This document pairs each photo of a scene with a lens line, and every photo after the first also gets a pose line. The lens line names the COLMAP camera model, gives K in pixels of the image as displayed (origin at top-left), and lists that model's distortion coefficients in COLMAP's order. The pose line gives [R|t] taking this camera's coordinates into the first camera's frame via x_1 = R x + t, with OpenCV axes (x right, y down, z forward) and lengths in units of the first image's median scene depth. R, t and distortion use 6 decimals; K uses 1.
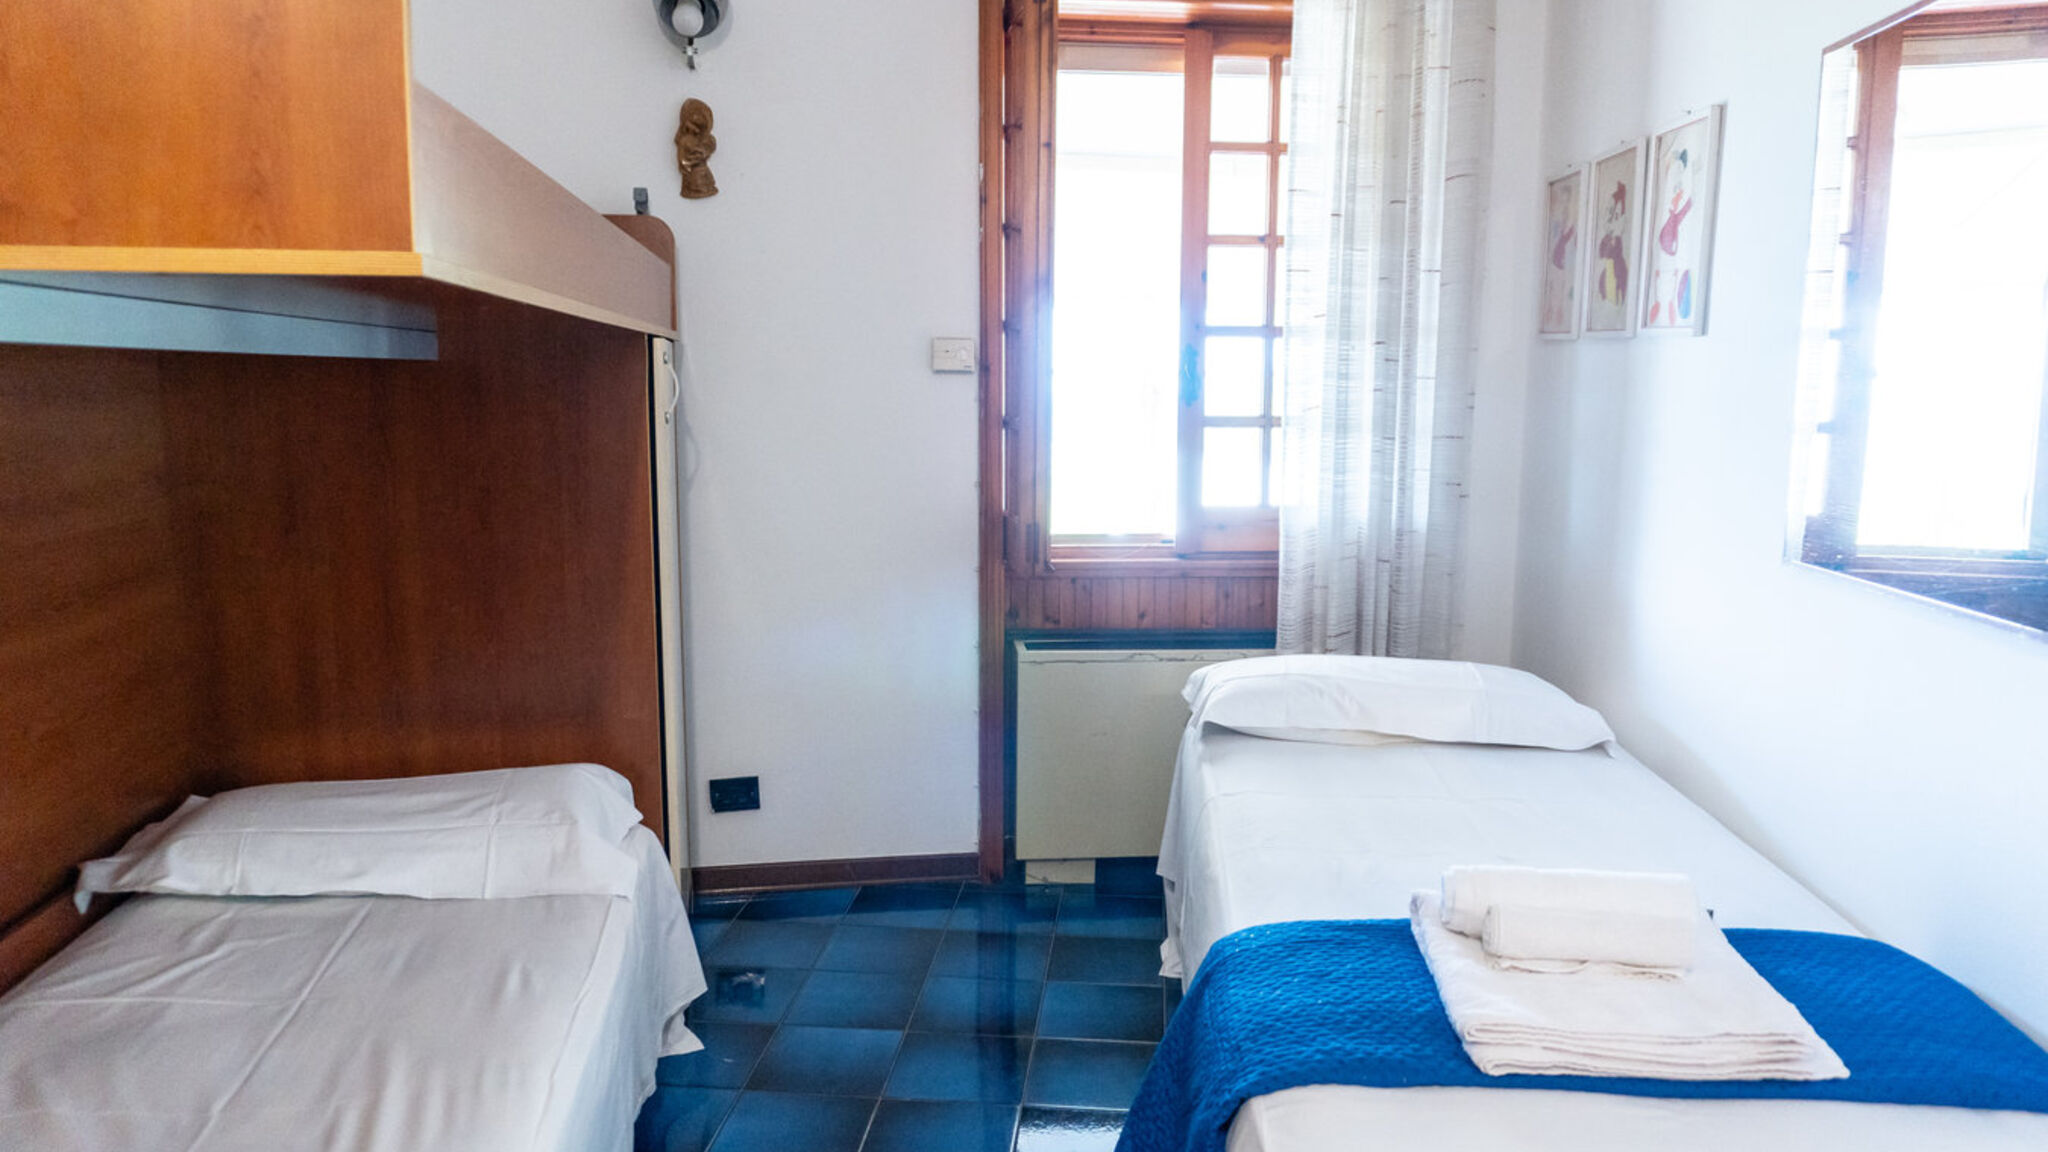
lens RADIAL K [[1377.2, 0, 1023.5], [0, 1377.2, 570.9], [0, 0, 1]] dist [-0.011678, -0.005471]
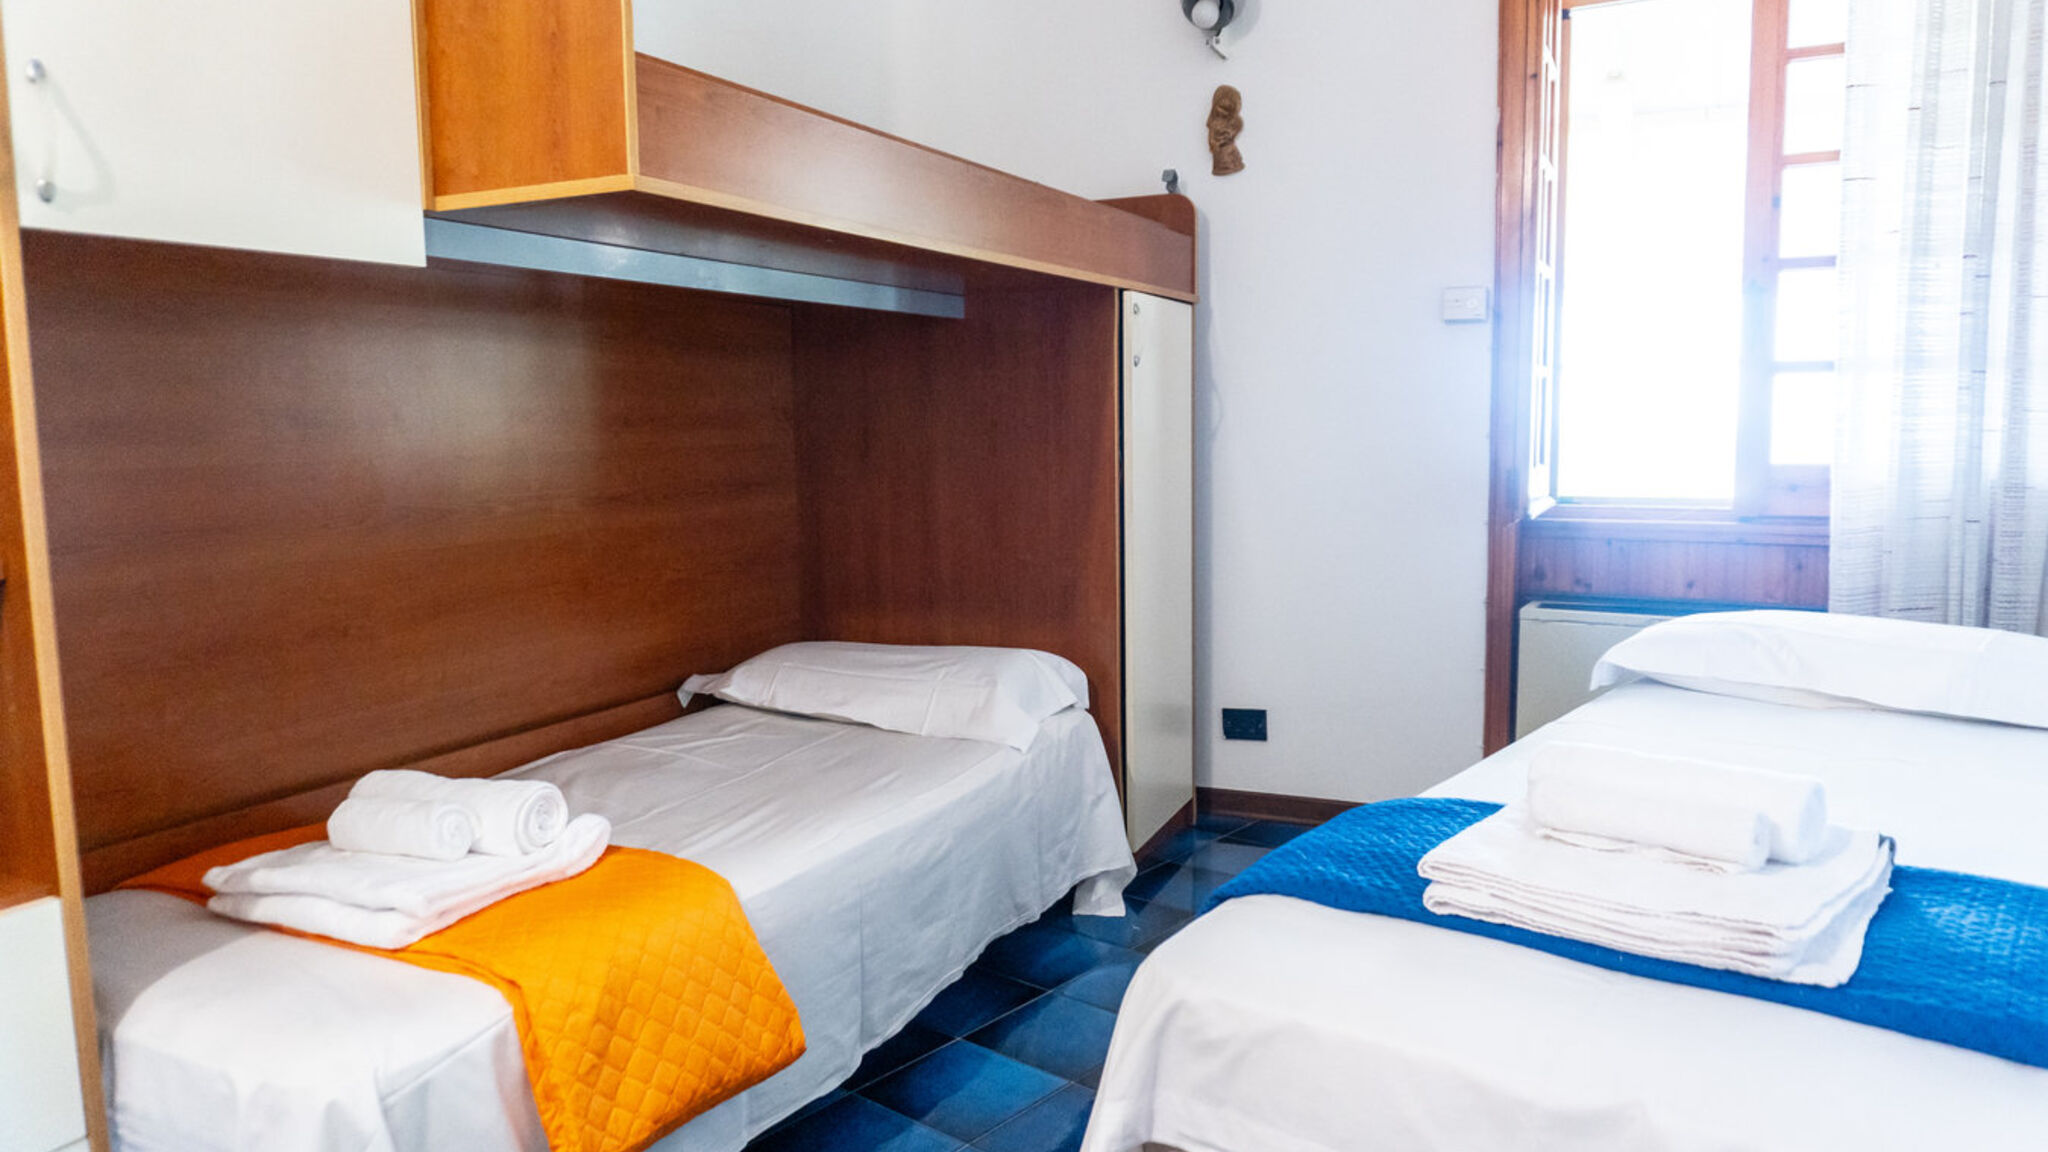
lens RADIAL K [[1377.2, 0, 1023.5], [0, 1377.2, 570.9], [0, 0, 1]] dist [-0.011678, -0.005471]
pose [[0.820484, 0.047238, -0.569715, 0.280510], [-0.061459, 0.998093, -0.005753, 0.064868], [0.568357, 0.039734, 0.821822, 0.010668]]
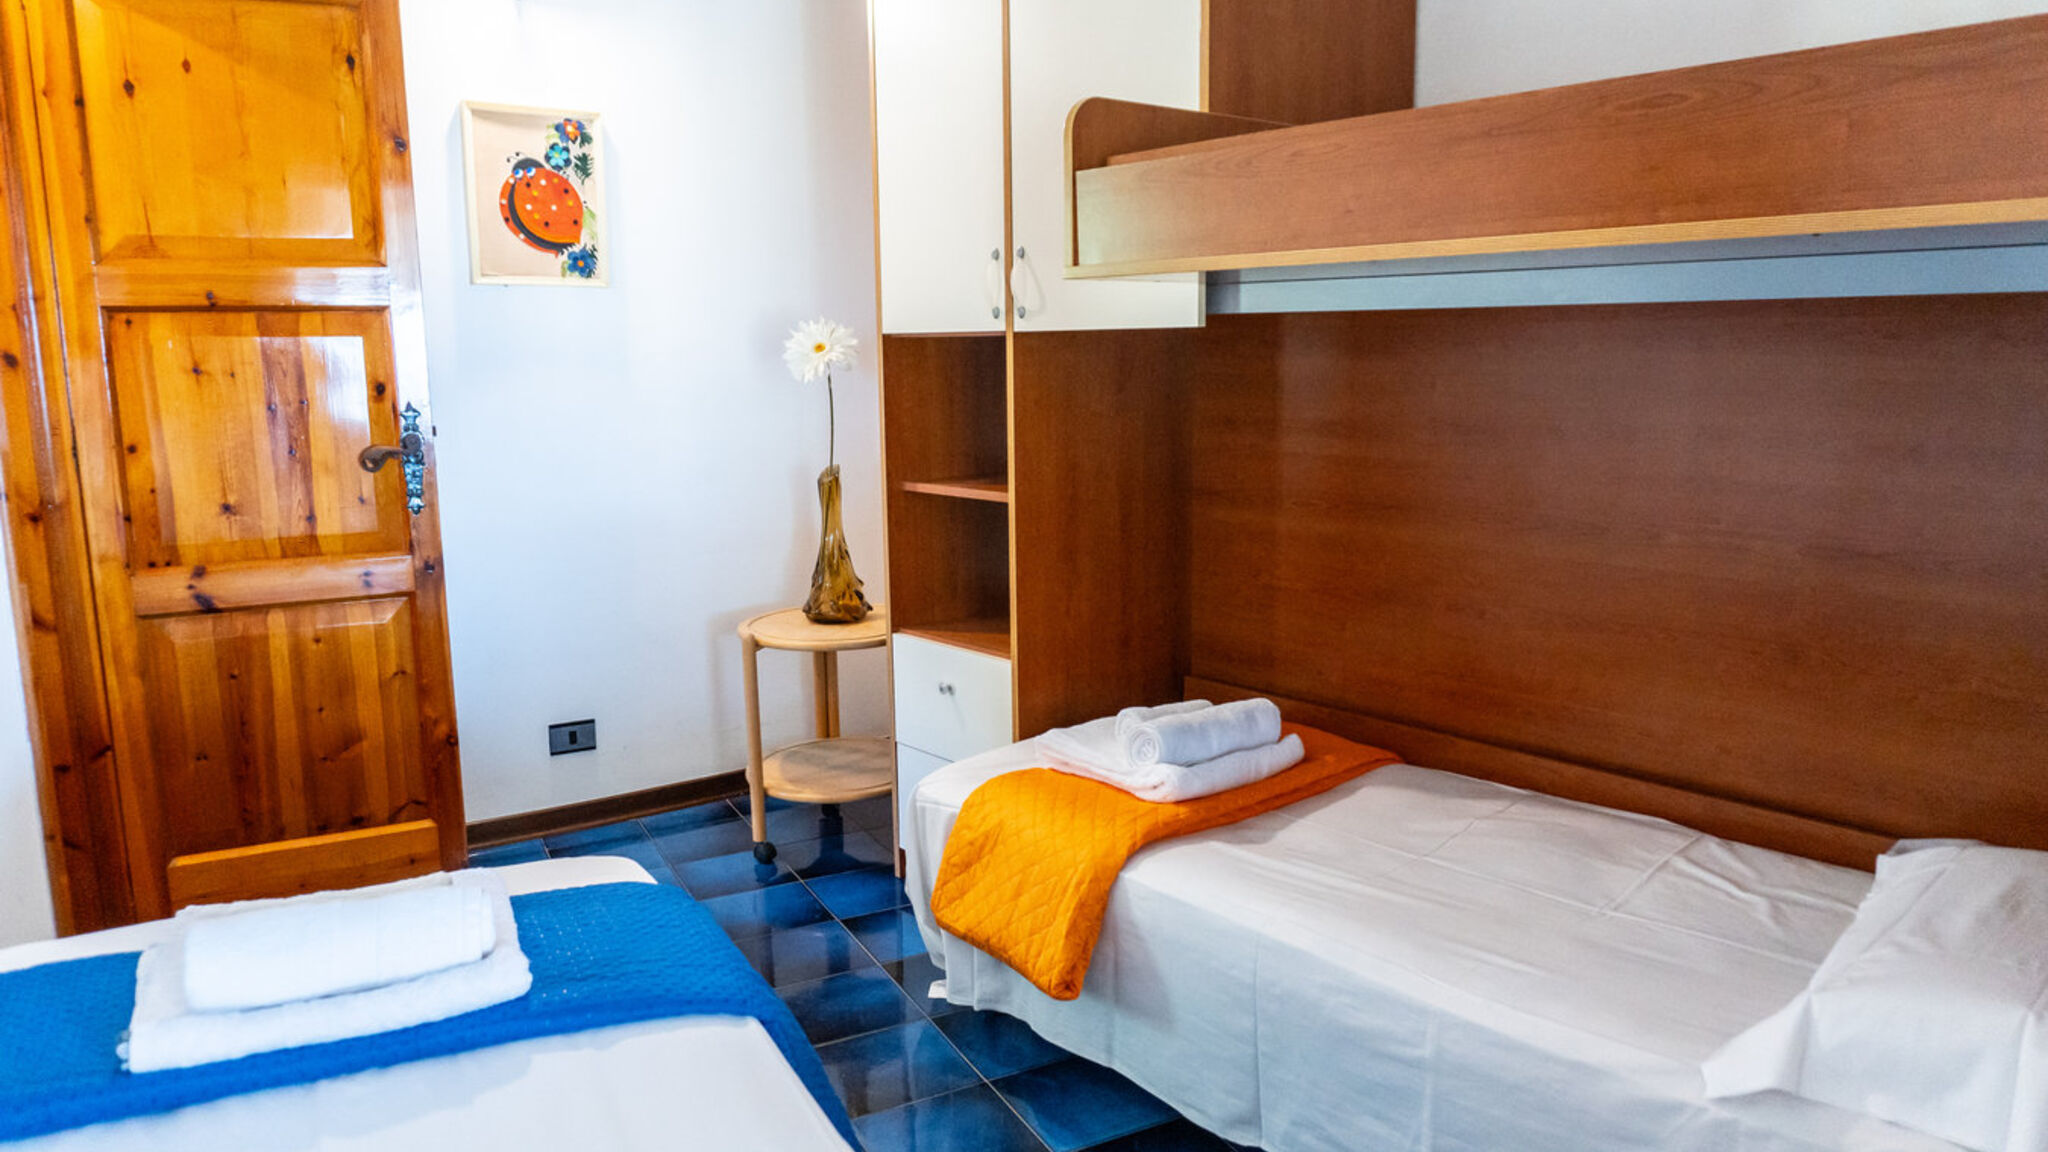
lens RADIAL K [[1377.2, 0, 1023.5], [0, 1377.2, 570.9], [0, 0, 1]] dist [-0.011678, -0.005471]
pose [[-0.838843, 0.095749, -0.535887, 0.245335], [-0.066923, 0.958805, 0.276071, -0.126038], [0.540245, 0.267443, -0.797878, 0.936251]]
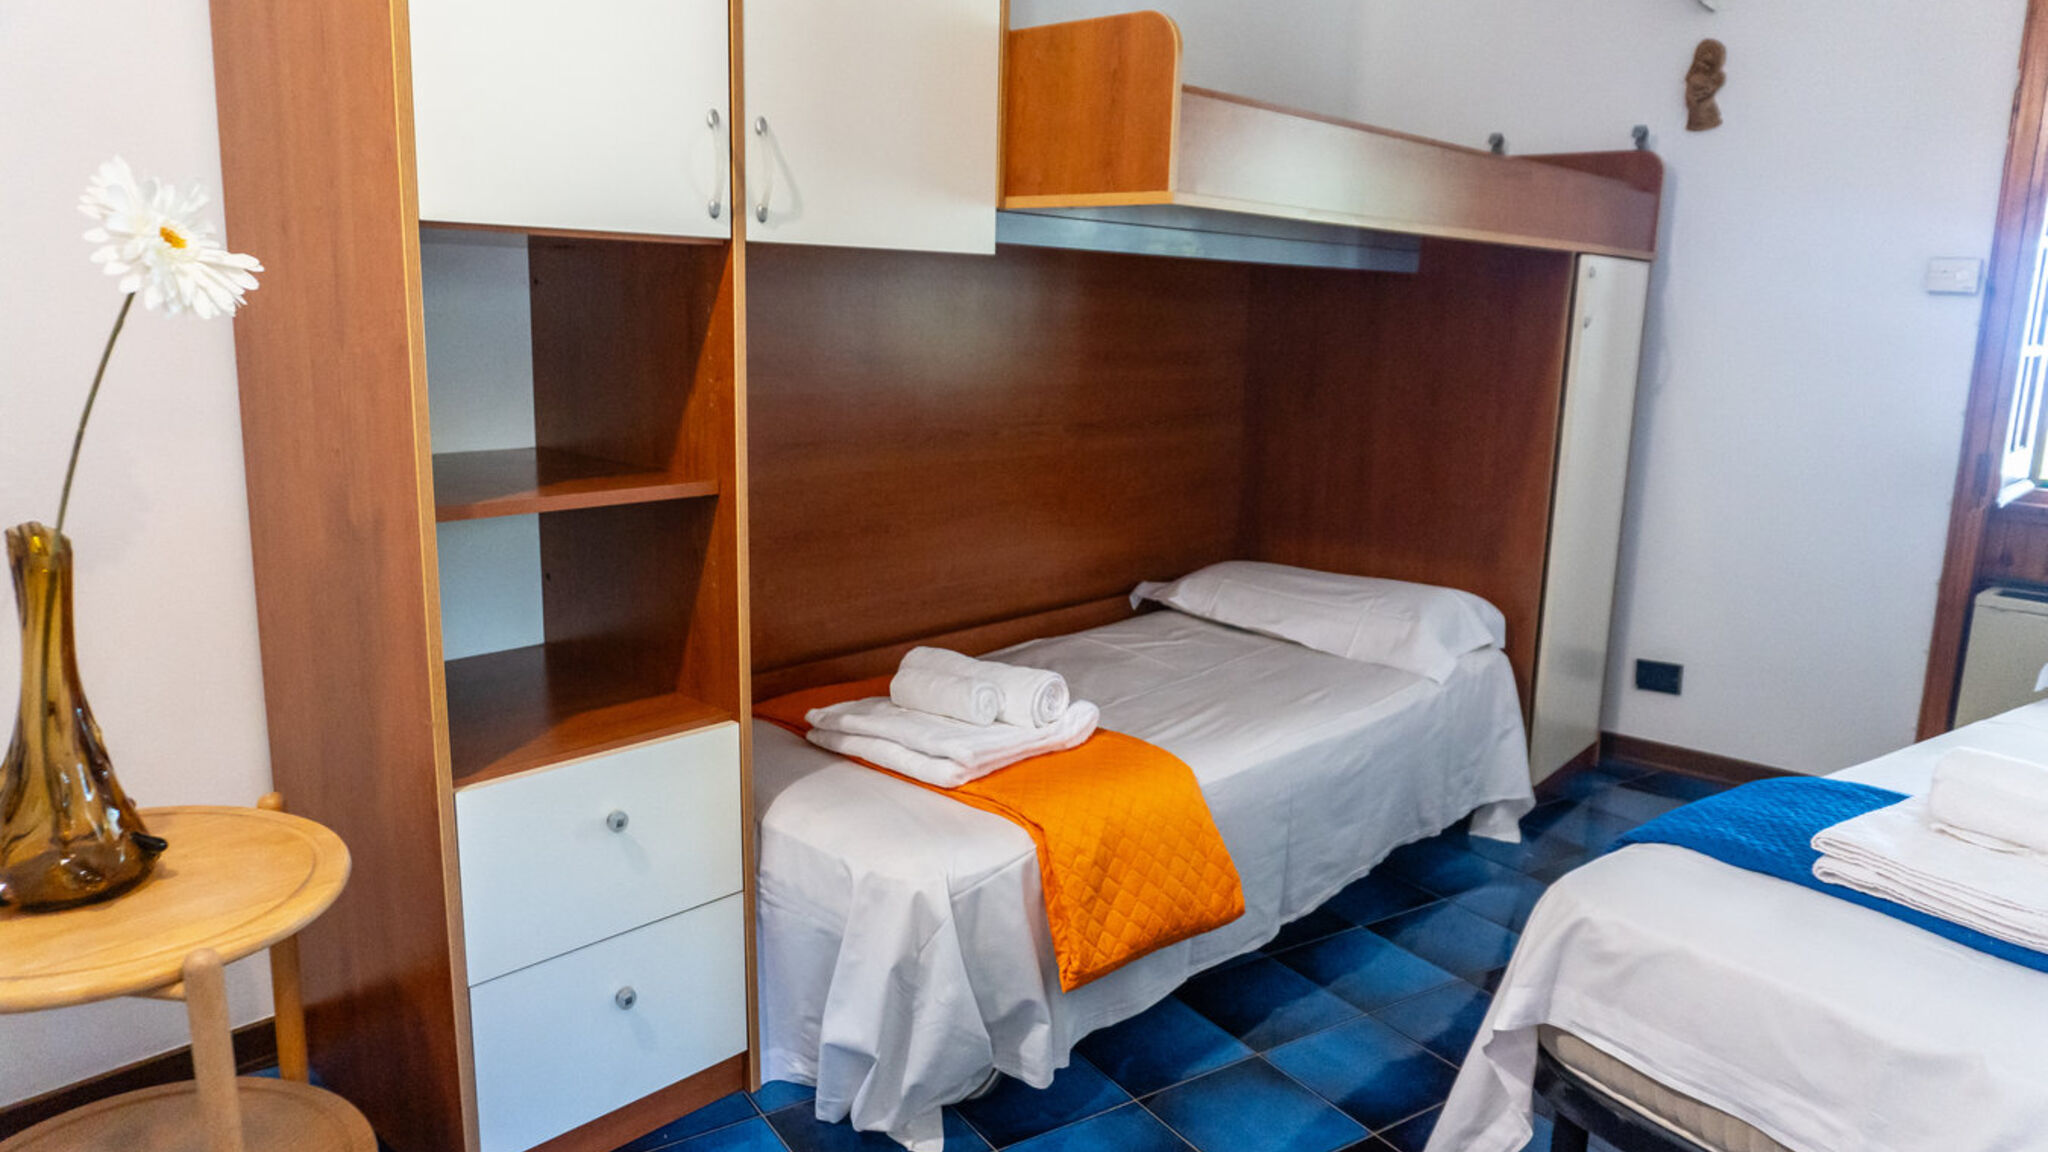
lens RADIAL K [[1377.2, 0, 1023.5], [0, 1377.2, 570.9], [0, 0, 1]] dist [-0.011678, -0.005471]
pose [[0.623853, 0.162526, -0.764456, 0.327679], [-0.132536, 0.985971, 0.101462, 0.037755], [0.770222, 0.038021, 0.636642, -0.104703]]
